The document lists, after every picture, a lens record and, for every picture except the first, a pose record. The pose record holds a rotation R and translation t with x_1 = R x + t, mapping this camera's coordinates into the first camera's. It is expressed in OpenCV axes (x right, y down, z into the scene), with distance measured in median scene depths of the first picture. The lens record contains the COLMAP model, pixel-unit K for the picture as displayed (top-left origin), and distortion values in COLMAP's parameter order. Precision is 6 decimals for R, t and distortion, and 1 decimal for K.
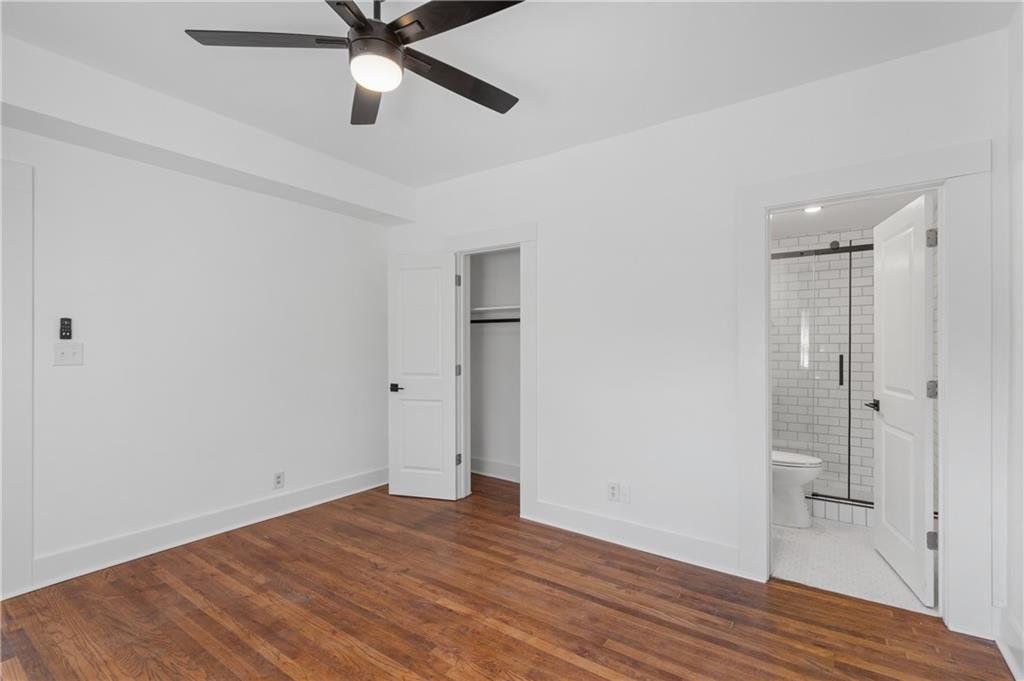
lens RADIAL K [[469.4, 0, 505.2], [0, 469.4, 349.3], [0, 0, 1]] dist [0.008855, -0.000306]
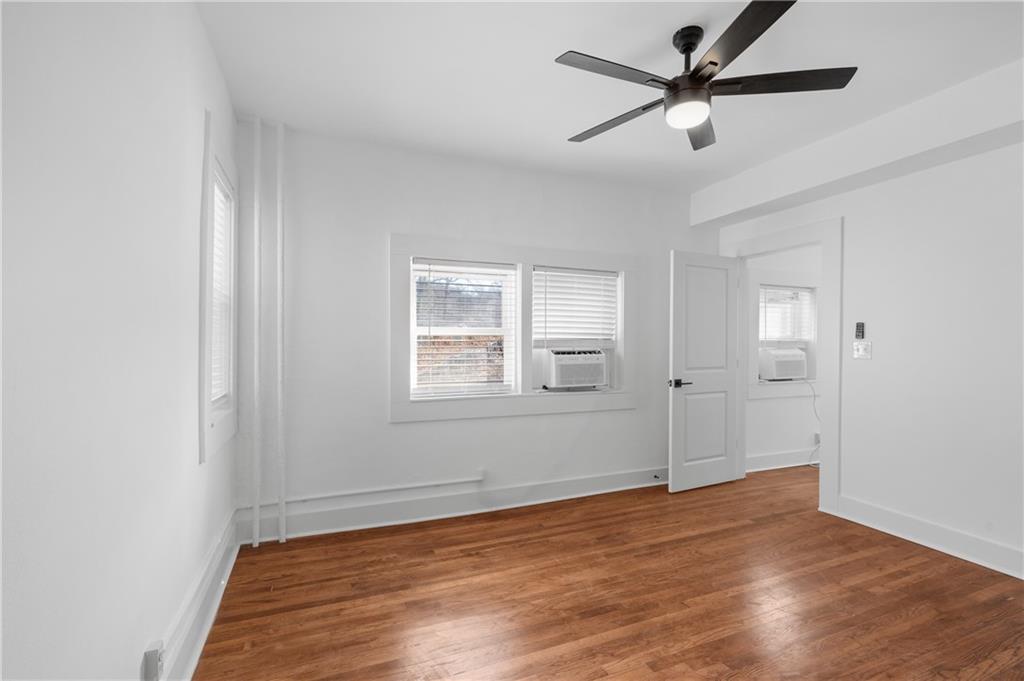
lens RADIAL K [[469.4, 0, 512.8], [0, 469.4, 342.0], [0, 0, 1]] dist [0.008855, -0.000306]
pose [[-0.537875, -0.001984, -0.843022, 0.671346], [-0.009388, 0.999949, 0.003636, -0.007676], [0.842972, 0.009870, -0.537867, 0.876980]]
